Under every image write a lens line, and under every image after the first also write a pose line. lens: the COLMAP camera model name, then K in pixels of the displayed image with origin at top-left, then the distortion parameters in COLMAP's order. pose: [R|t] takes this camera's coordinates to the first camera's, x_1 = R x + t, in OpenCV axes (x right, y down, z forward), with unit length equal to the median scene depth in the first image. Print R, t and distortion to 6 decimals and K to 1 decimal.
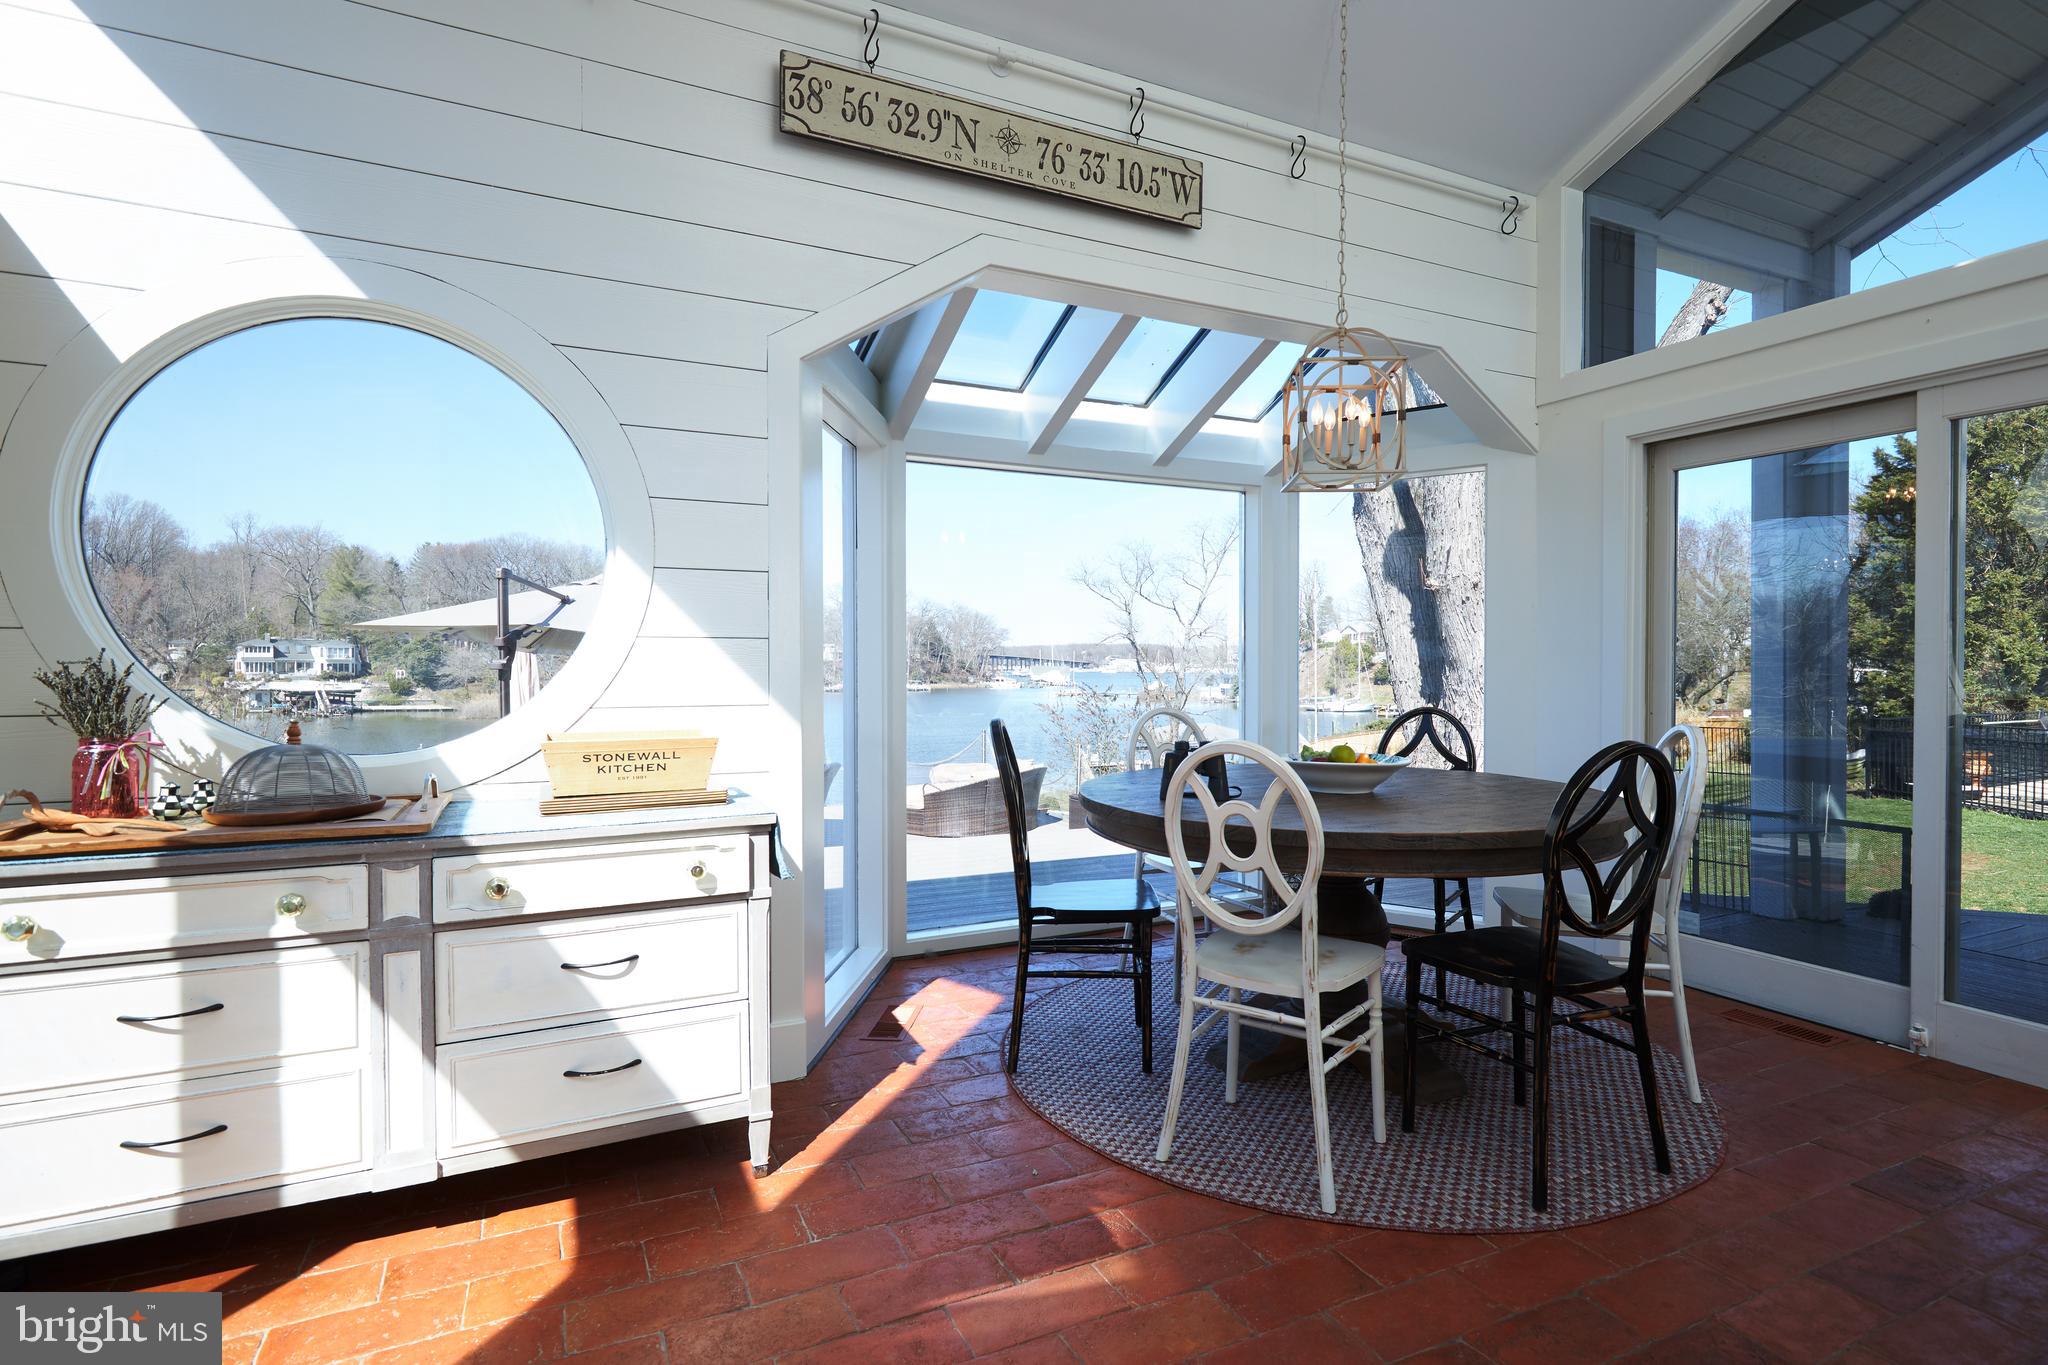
lens RADIAL K [[1012.6, 0, 1024.0], [0, 1012.6, 682.5], [0, 0, 1]] dist [-0.000270, 0.000075]
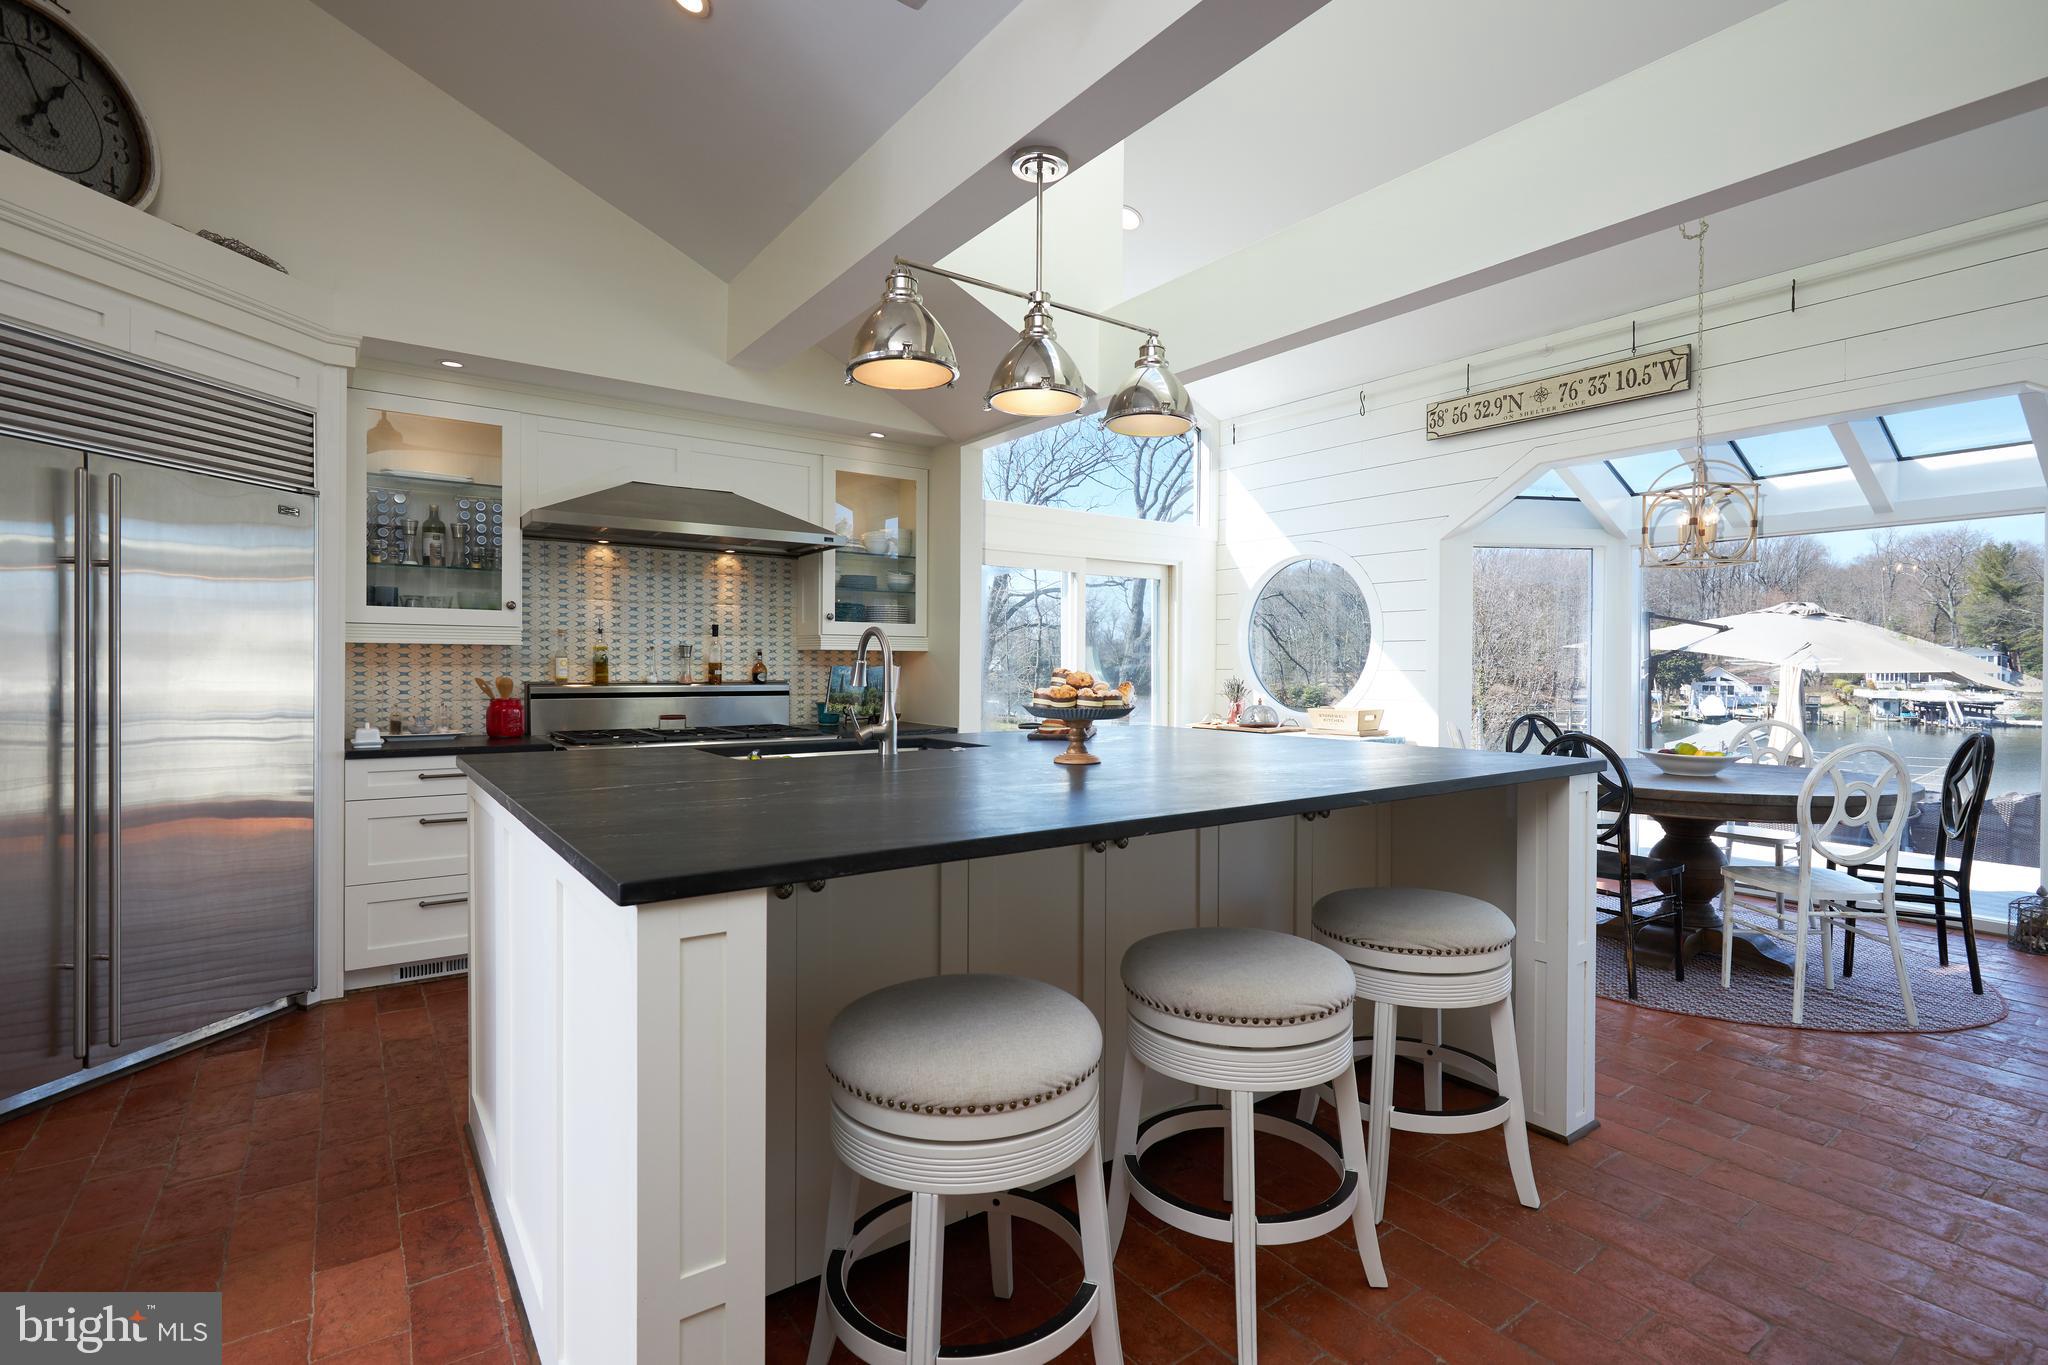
lens RADIAL K [[964.5, 0, 1024.0], [0, 964.5, 682.5], [0, 0, 1]] dist [-0.000095, -0.000034]
pose [[0.164254, 0.014520, -0.986311, 1.382318], [-0.021596, 0.999705, 0.011121, -0.025353], [0.986182, 0.019474, 0.164519, -0.152974]]
